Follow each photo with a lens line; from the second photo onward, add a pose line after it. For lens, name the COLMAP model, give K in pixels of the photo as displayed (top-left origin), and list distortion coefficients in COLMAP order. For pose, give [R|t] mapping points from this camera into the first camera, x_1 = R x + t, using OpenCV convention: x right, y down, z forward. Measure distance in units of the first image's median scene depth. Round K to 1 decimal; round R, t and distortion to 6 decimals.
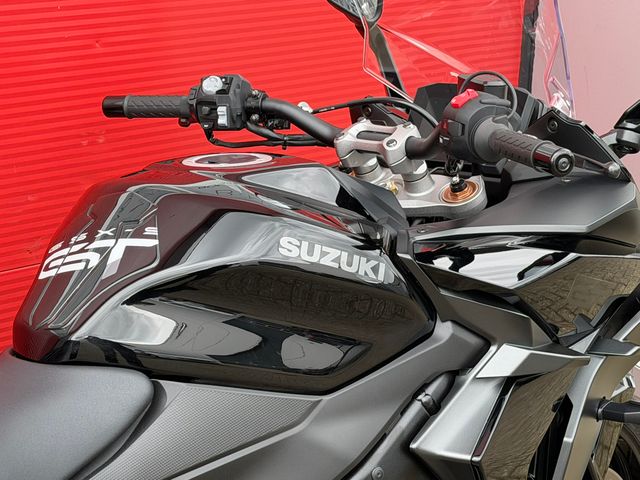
lens RADIAL K [[1556.5, 0, 320.6], [0, 1556.5, 237.1], [0, 0, 1]] dist [0.132823, 0.000000]
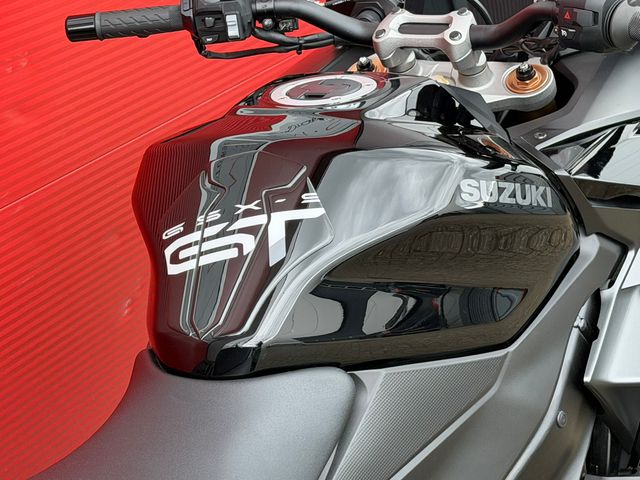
lens RADIAL K [[1556.5, 0, 319.7], [0, 1556.5, 242.5], [0, 0, 1]] dist [0.132823, 0.000000]
pose [[0.946758, -0.172356, 0.271923, -0.306649], [0.134088, 0.978983, 0.153664, -0.098751], [-0.292693, -0.109022, 0.949971, 0.191233]]
